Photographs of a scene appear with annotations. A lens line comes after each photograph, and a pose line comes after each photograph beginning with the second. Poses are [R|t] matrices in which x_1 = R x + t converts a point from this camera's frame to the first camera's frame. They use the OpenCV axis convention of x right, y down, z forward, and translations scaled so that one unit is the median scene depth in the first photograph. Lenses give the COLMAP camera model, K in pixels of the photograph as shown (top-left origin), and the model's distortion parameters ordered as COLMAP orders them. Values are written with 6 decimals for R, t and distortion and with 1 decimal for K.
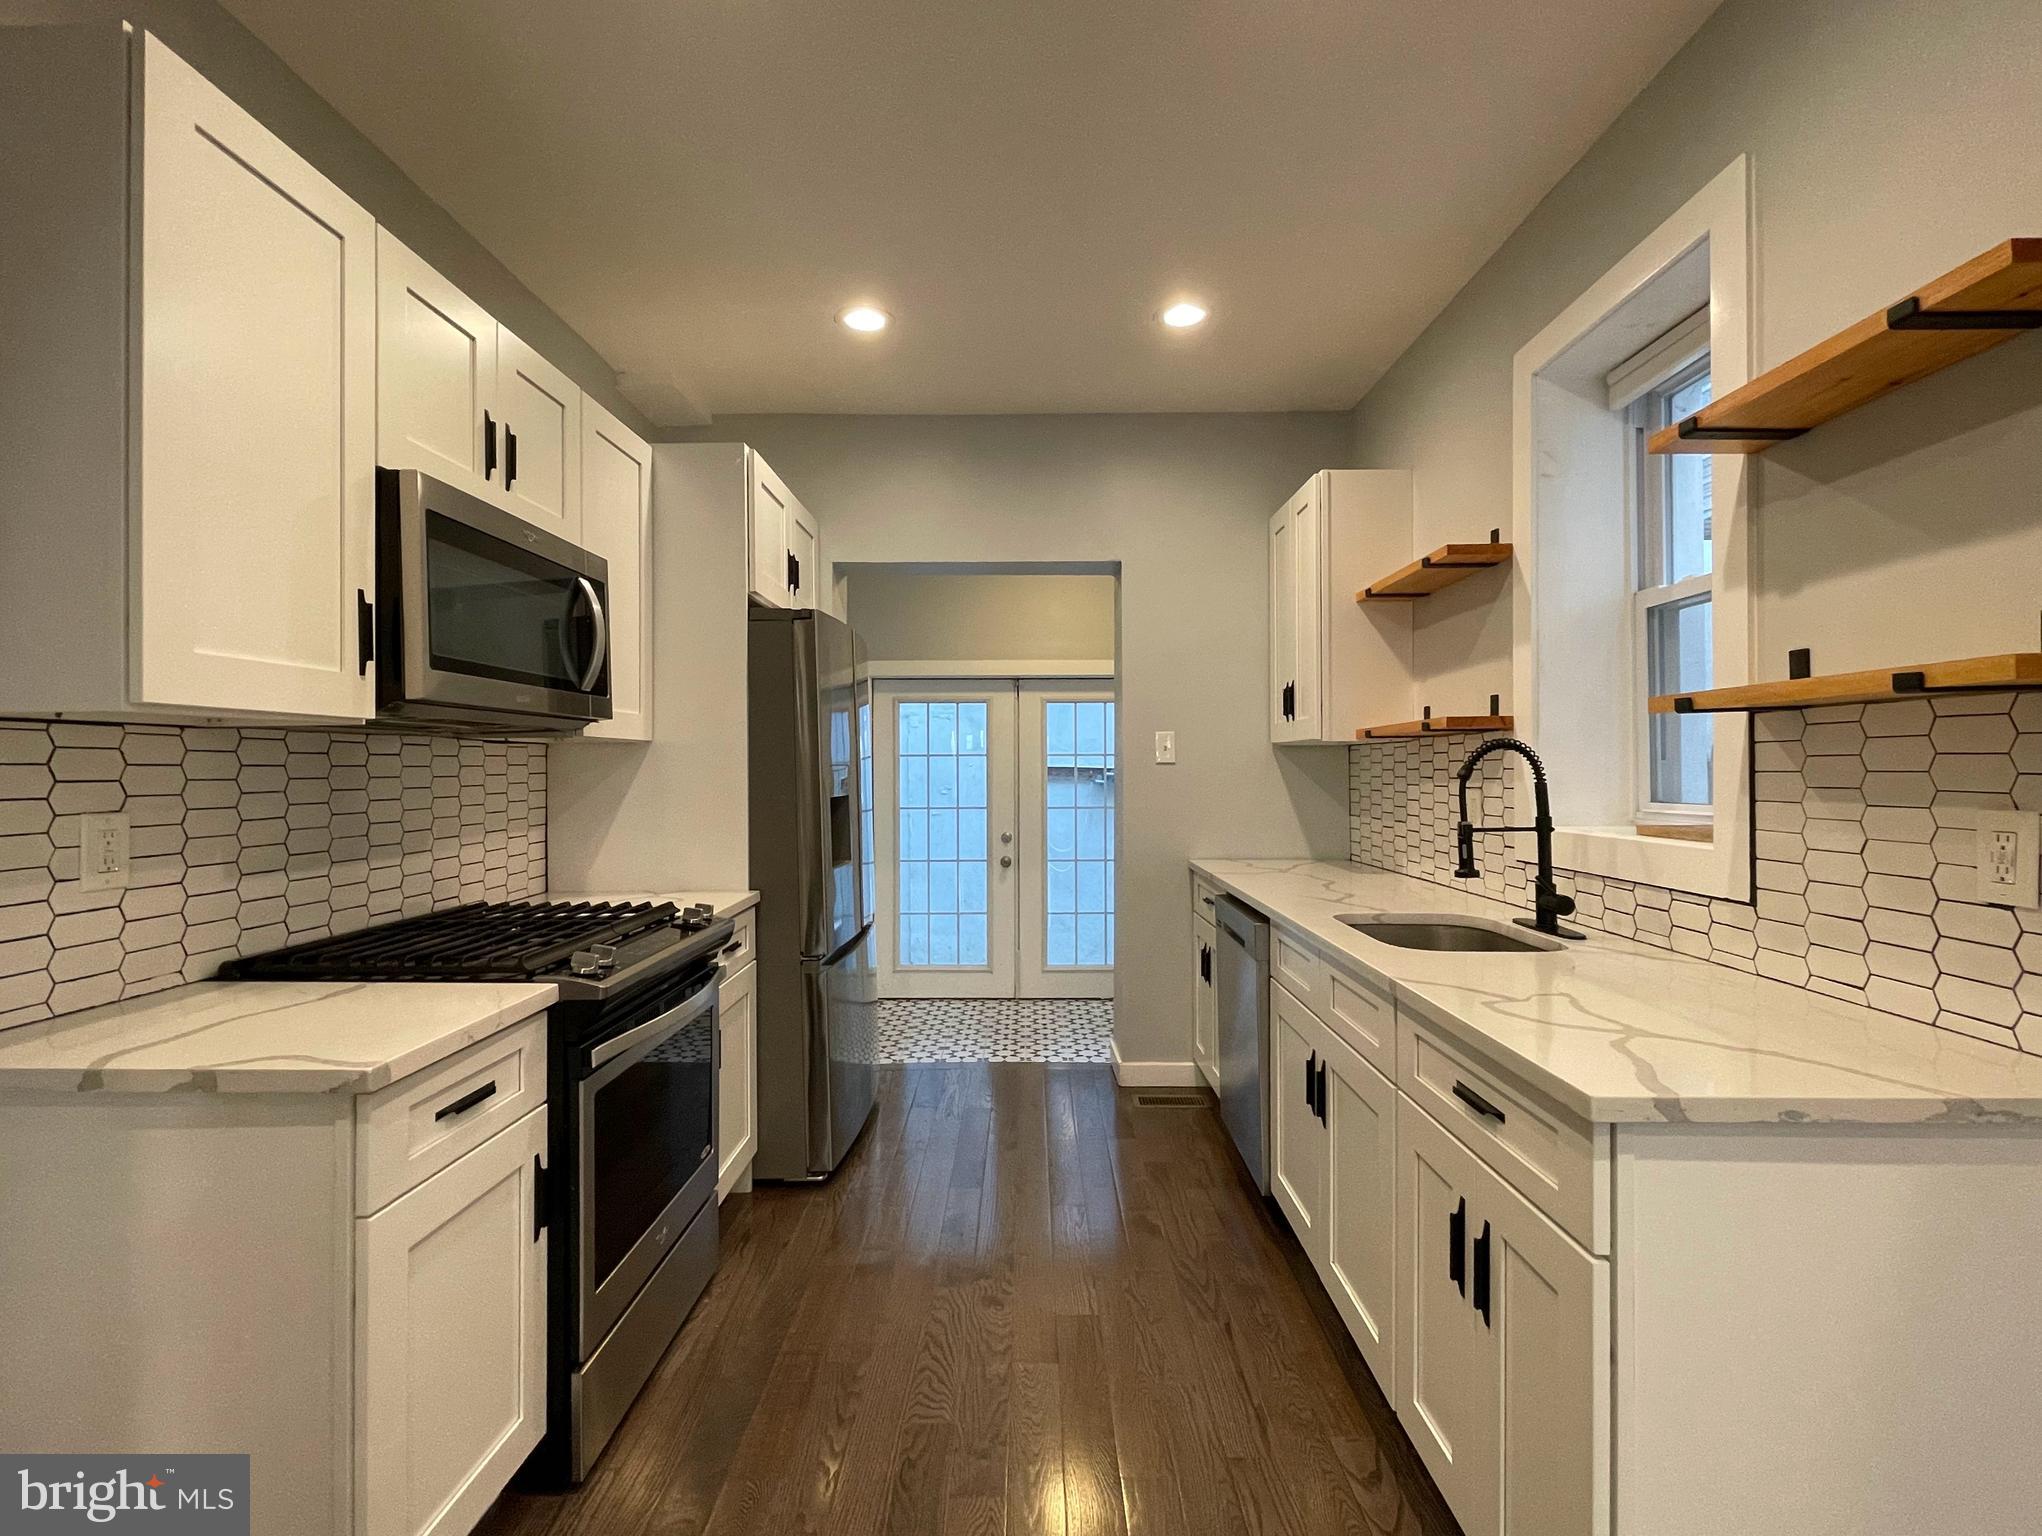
lens RADIAL K [[963.1, 0, 1013.5], [0, 963.1, 760.9], [0, 0, 1]] dist [-0.001204, -0.000806]
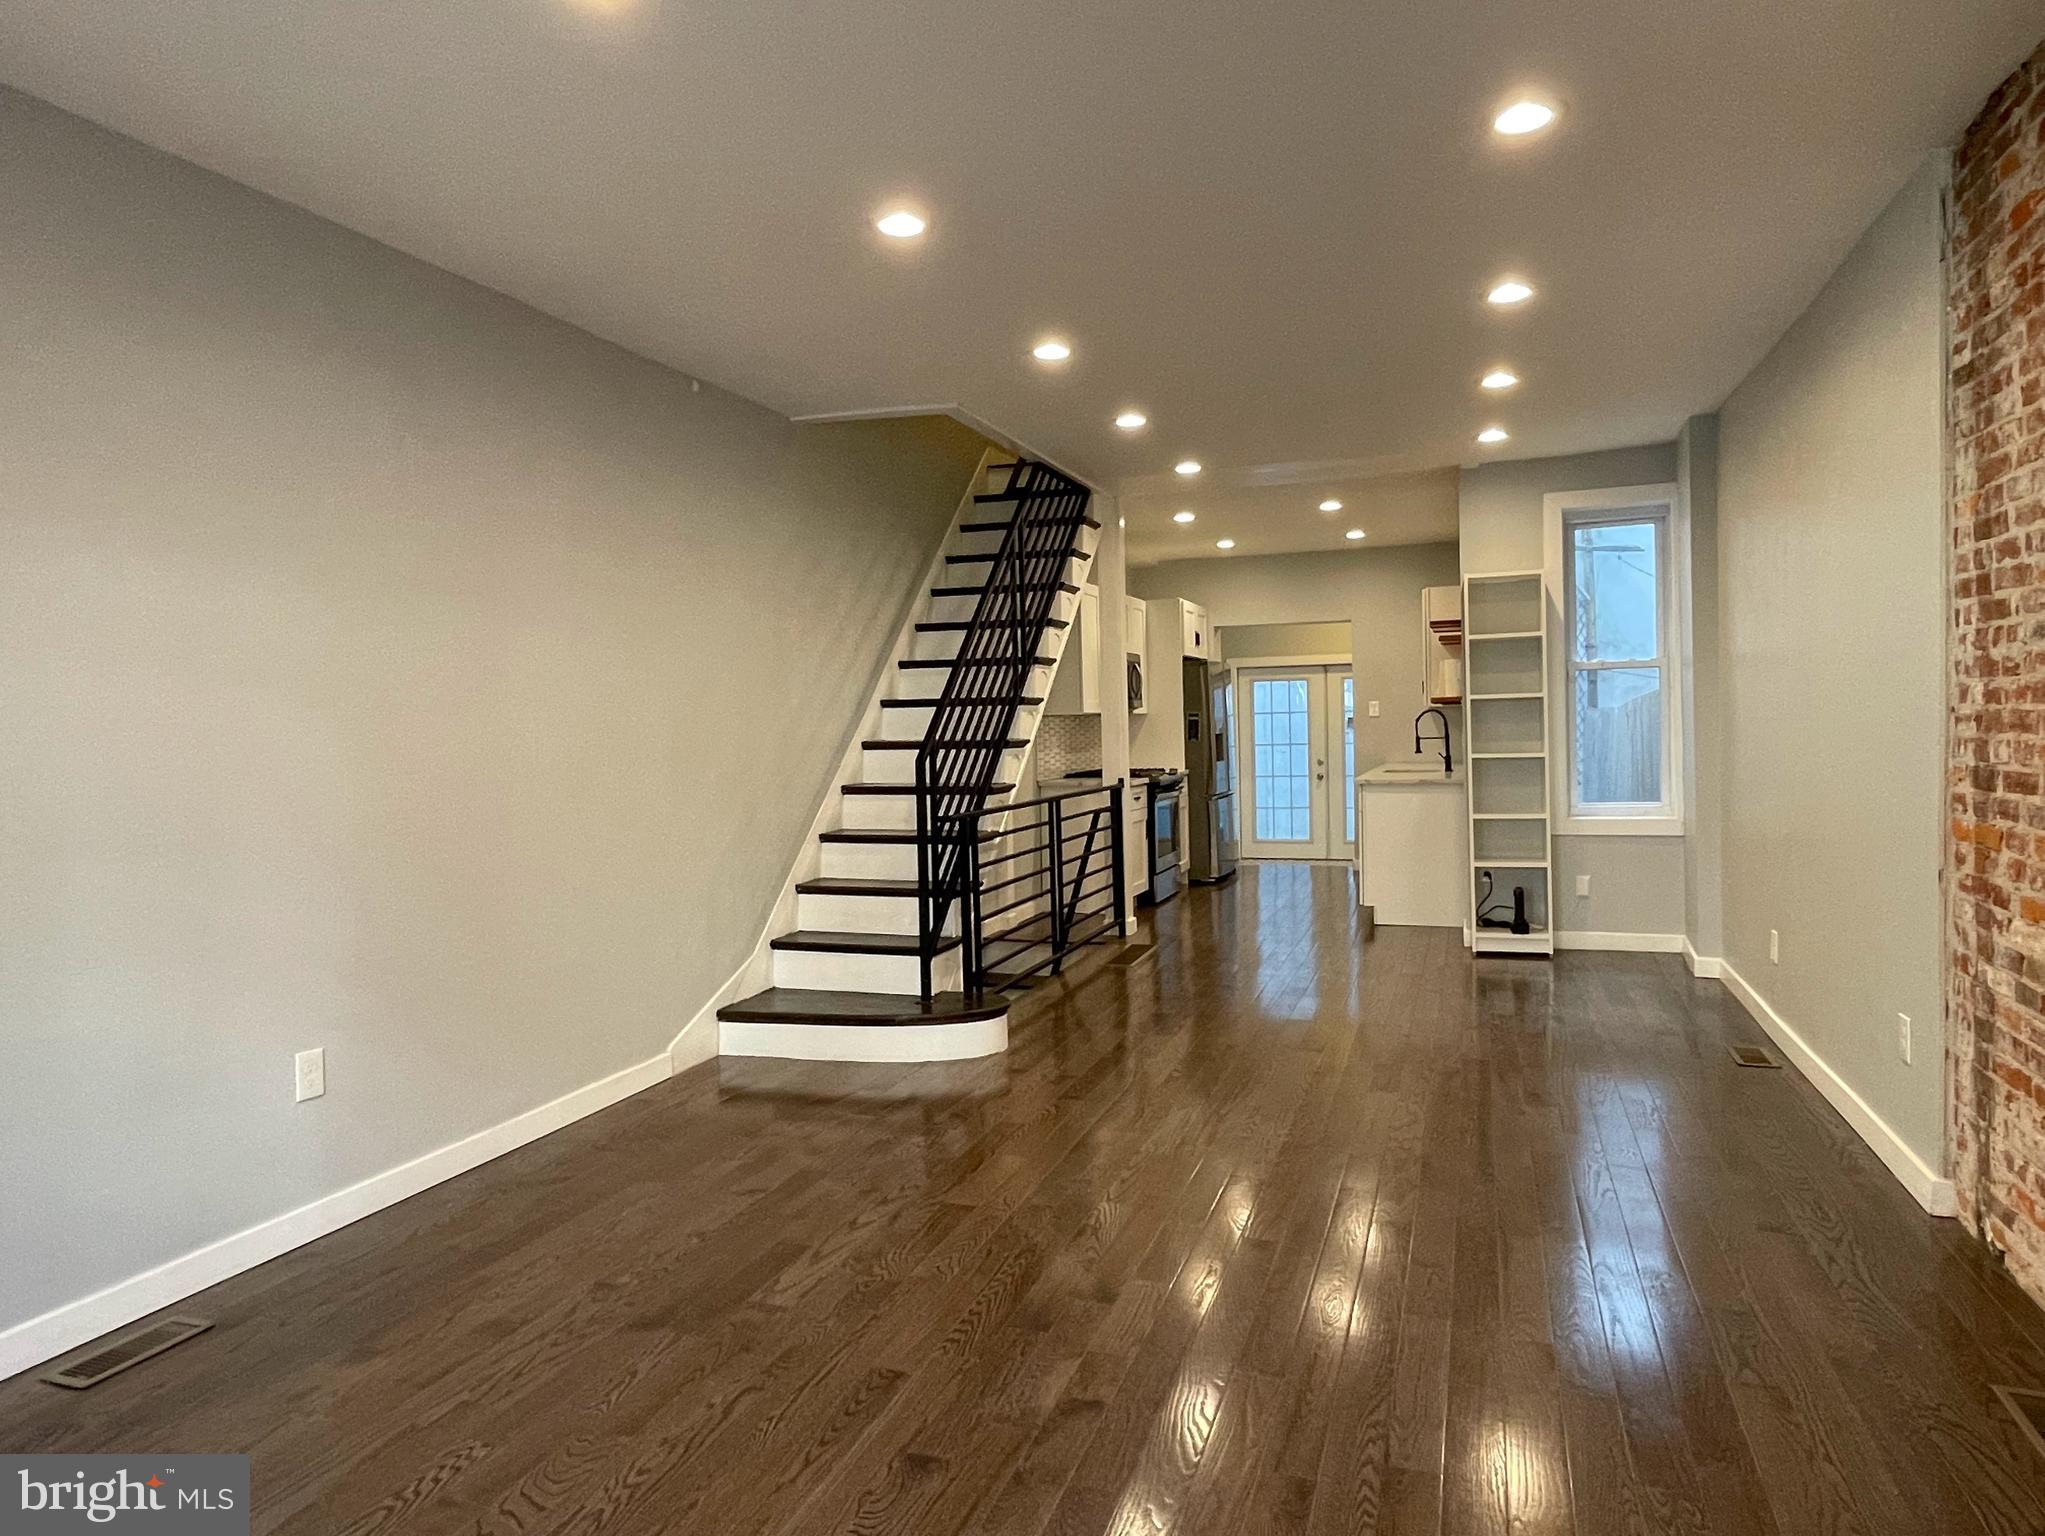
lens RADIAL K [[1245.4, 0, 1025.0], [0, 1245.4, 760.7], [0, 0, 1]] dist [-0.007187, -0.000712]
pose [[0.944516, -0.010436, -0.328300, 0.587988], [0.023572, 0.999072, 0.036055, -0.029996], [0.327619, -0.041793, 0.943885, -3.224528]]
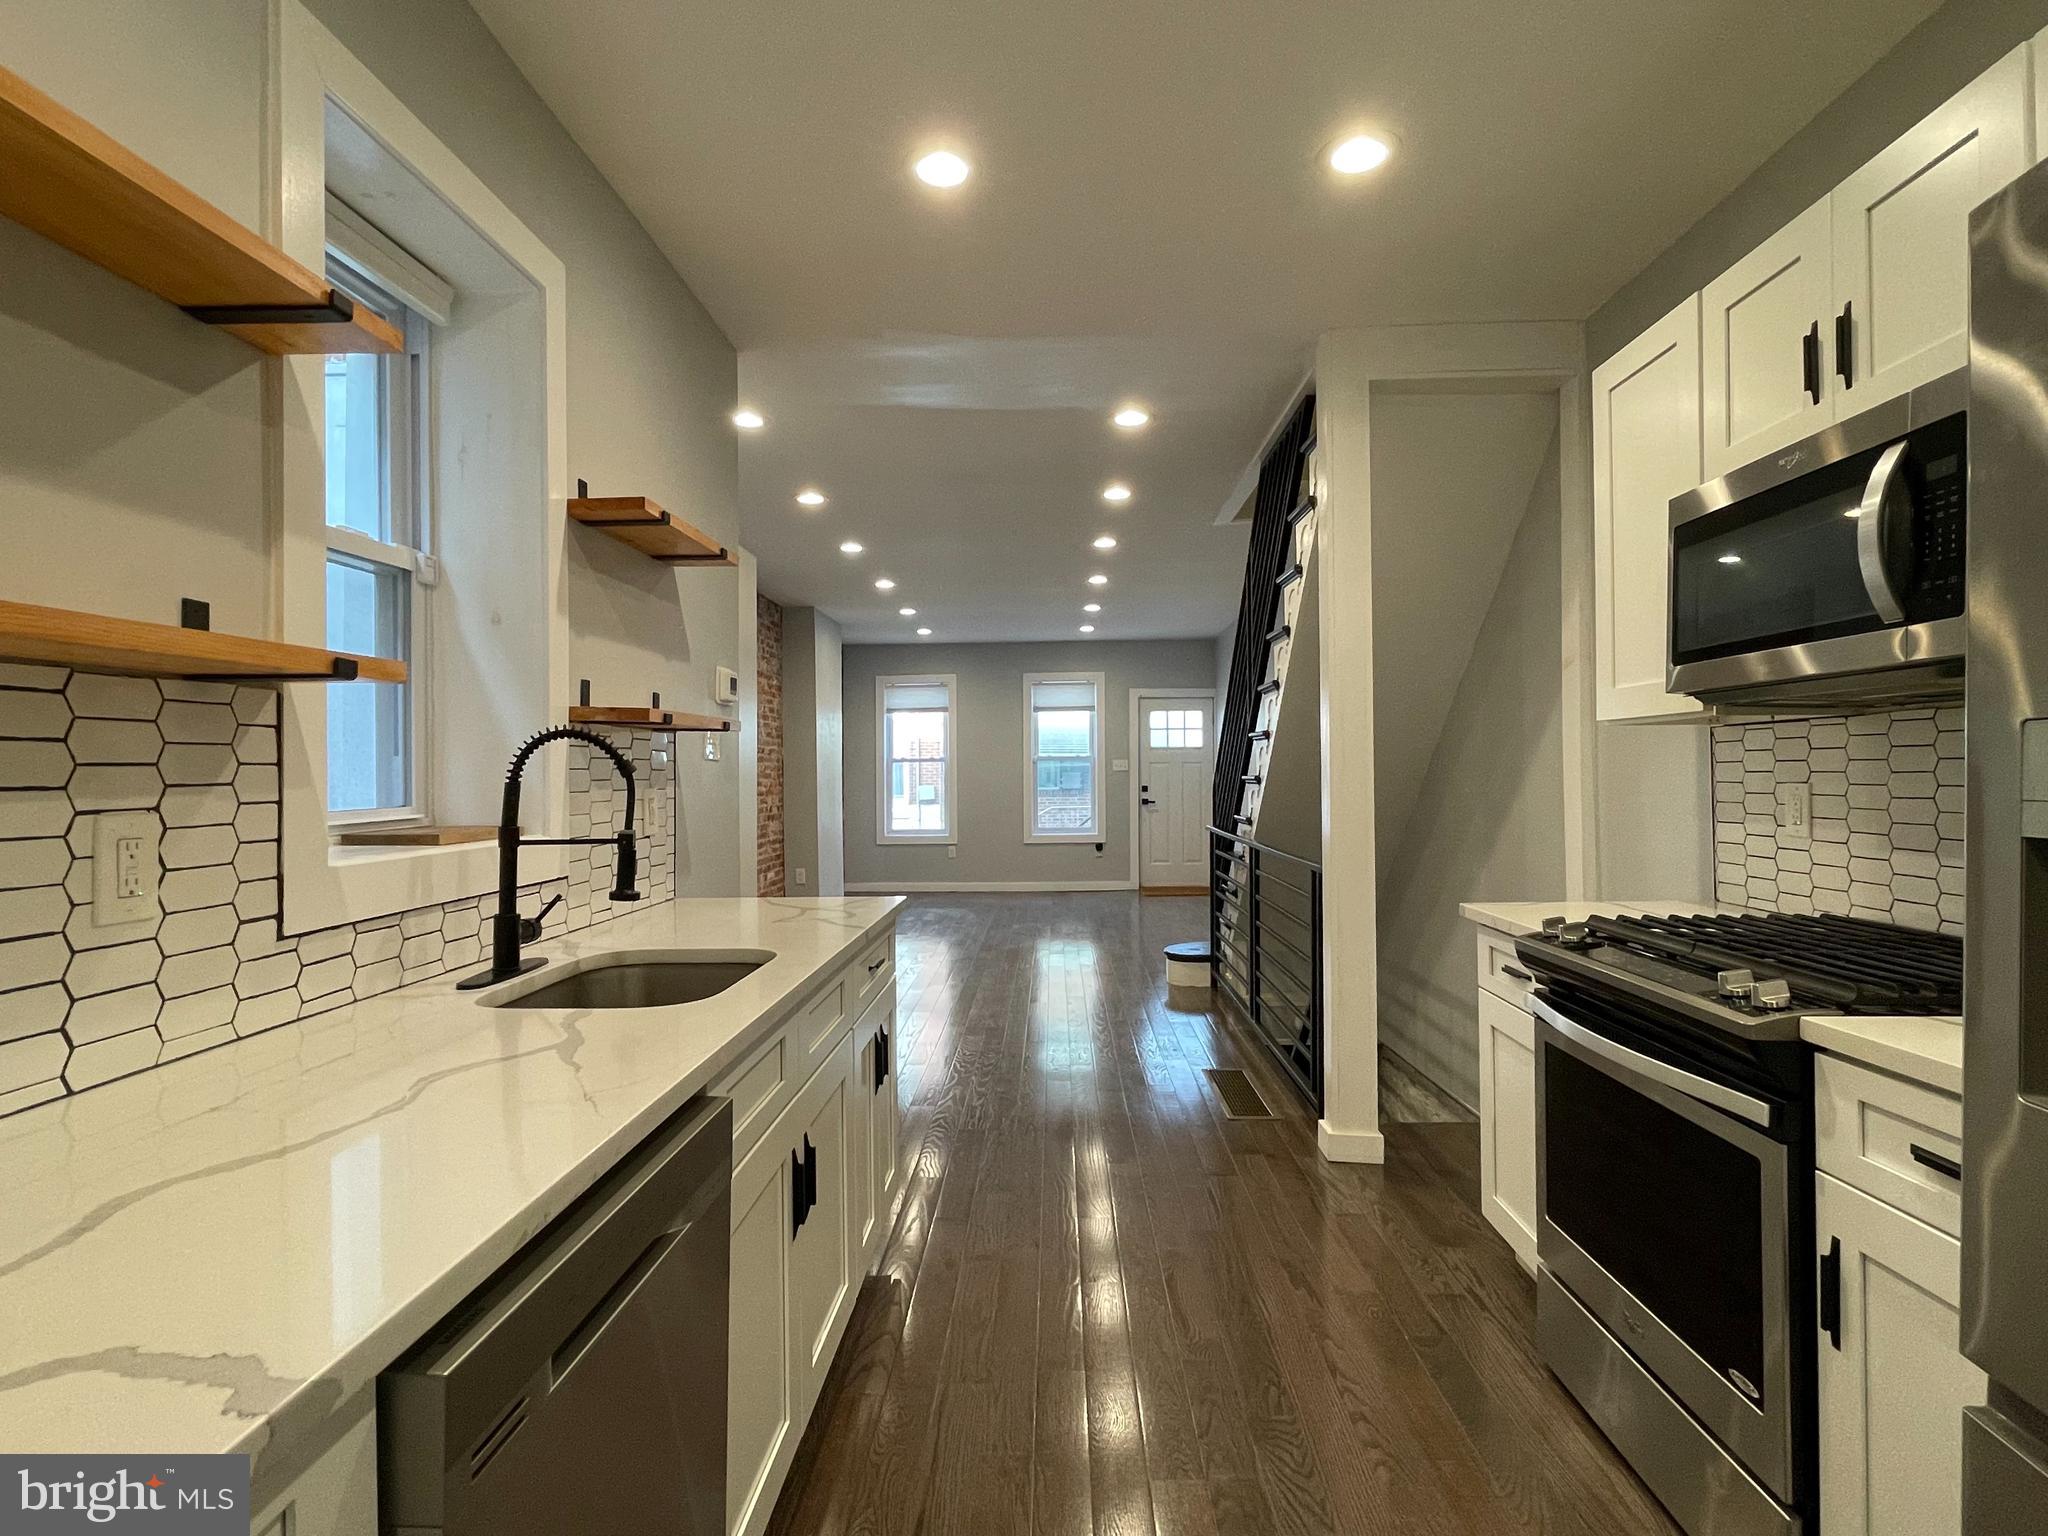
lens RADIAL K [[1028.4, 0, 1023.4], [0, 1028.4, 767.4], [0, 0, 1]] dist [-0.002032, -0.000071]
pose [[-0.999796, 0.011967, 0.016287, 0.127546], [0.011776, 0.999862, -0.011744, 0.025241], [-0.016425, -0.011550, -0.999798, 1.835288]]
